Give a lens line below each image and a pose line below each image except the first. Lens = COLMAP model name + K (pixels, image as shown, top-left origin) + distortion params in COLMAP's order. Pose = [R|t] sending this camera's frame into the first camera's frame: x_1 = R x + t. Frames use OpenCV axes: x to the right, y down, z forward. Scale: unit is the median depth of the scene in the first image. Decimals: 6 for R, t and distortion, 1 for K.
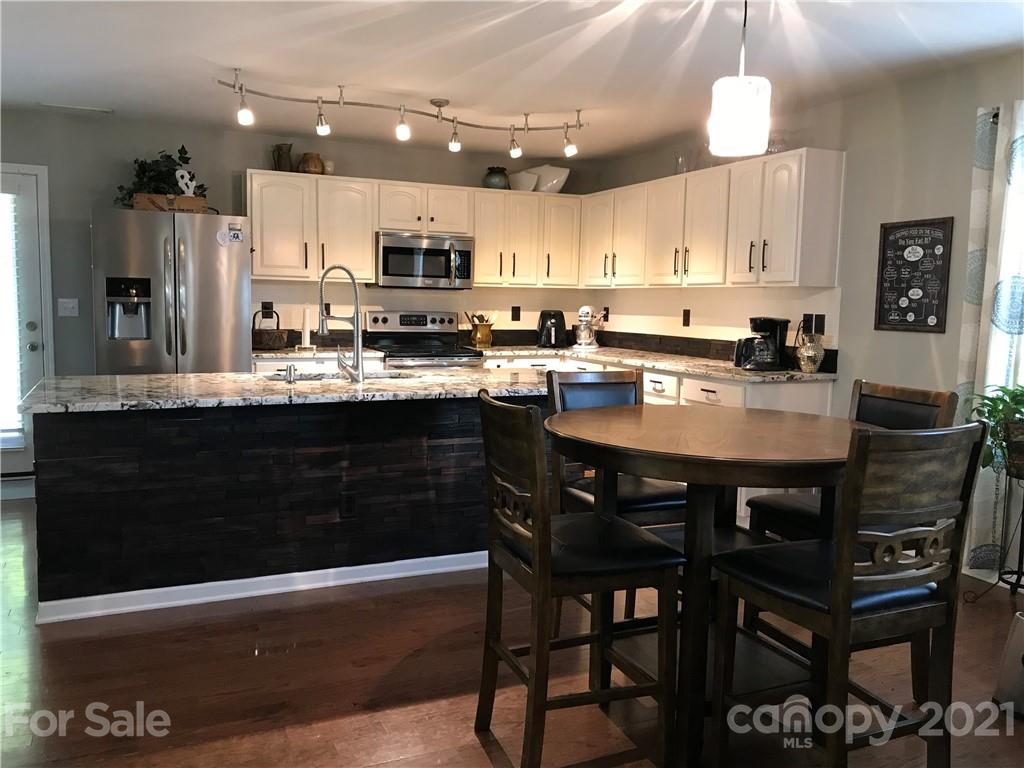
lens RADIAL K [[833.3, 0, 508.4], [0, 833.3, 392.9], [0, 0, 1]] dist [0.053157, -0.066369]
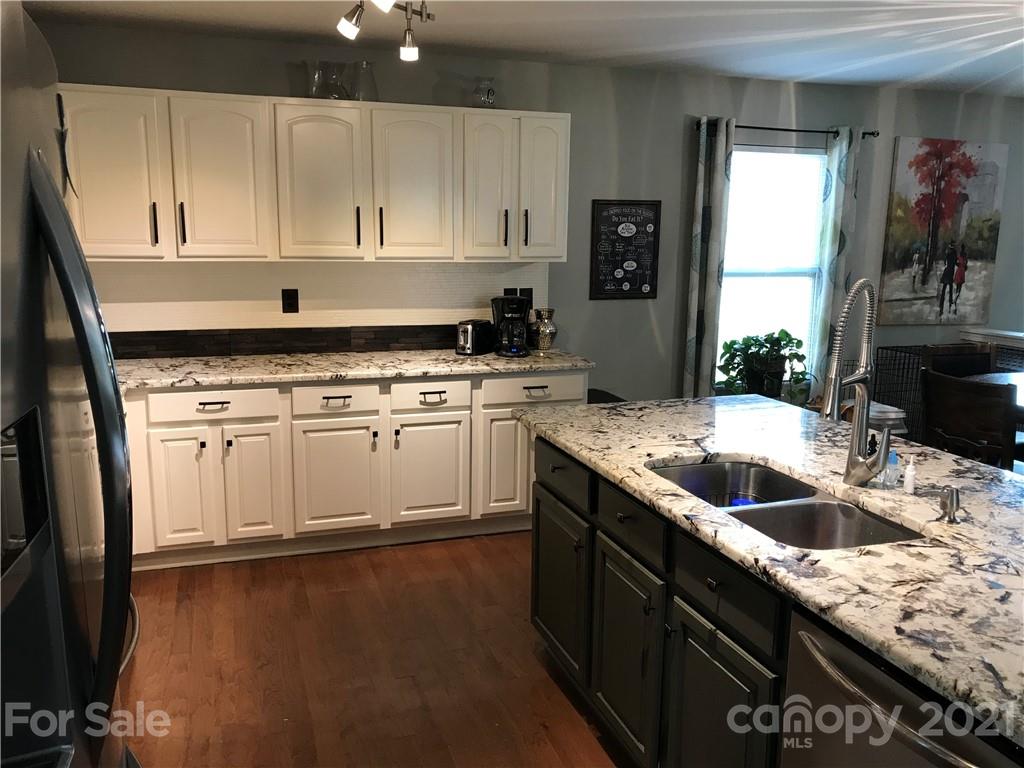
lens RADIAL K [[833.3, 0, 508.3], [0, 833.3, 387.6], [0, 0, 1]] dist [0.053157, -0.066369]
pose [[0.101511, -0.202525, 0.974002, -0.479218], [0.101758, 0.976038, 0.192343, -0.136304], [-0.989617, 0.079588, 0.119687, 0.741777]]
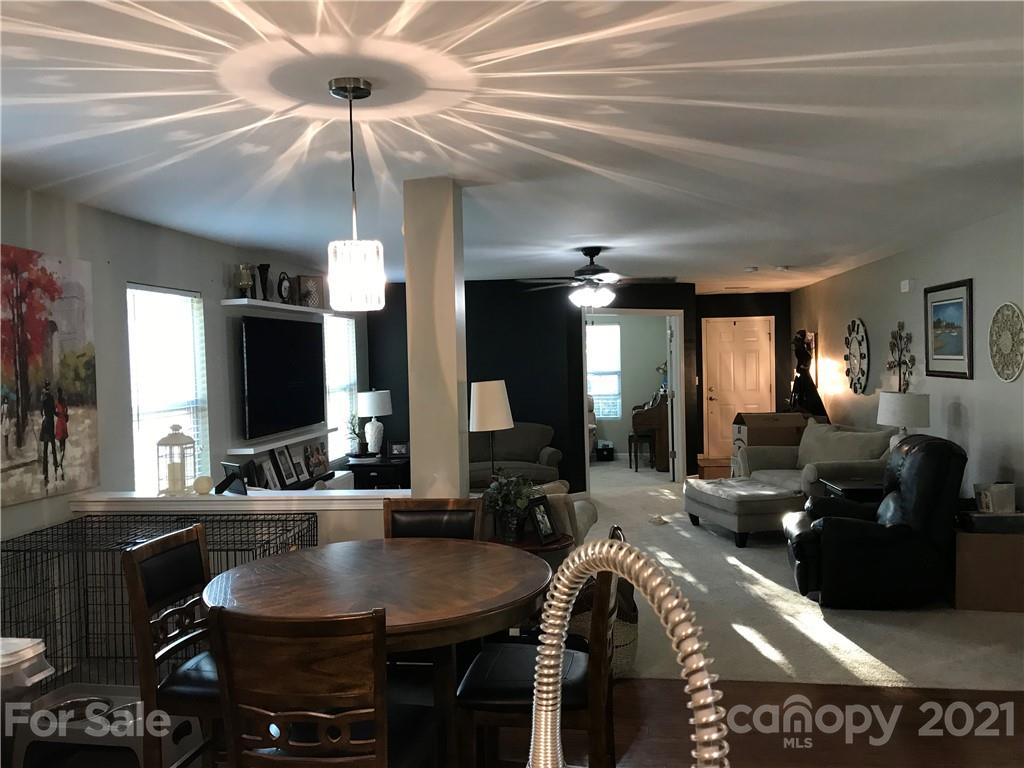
lens RADIAL K [[833.3, 0, 510.7], [0, 833.3, 387.7], [0, 0, 1]] dist [0.053157, -0.066369]
pose [[-0.849951, -0.020903, 0.526446, -0.177050], [0.062729, 0.988090, 0.140509, -0.134872], [-0.523113, 0.152449, -0.838517, 0.732024]]
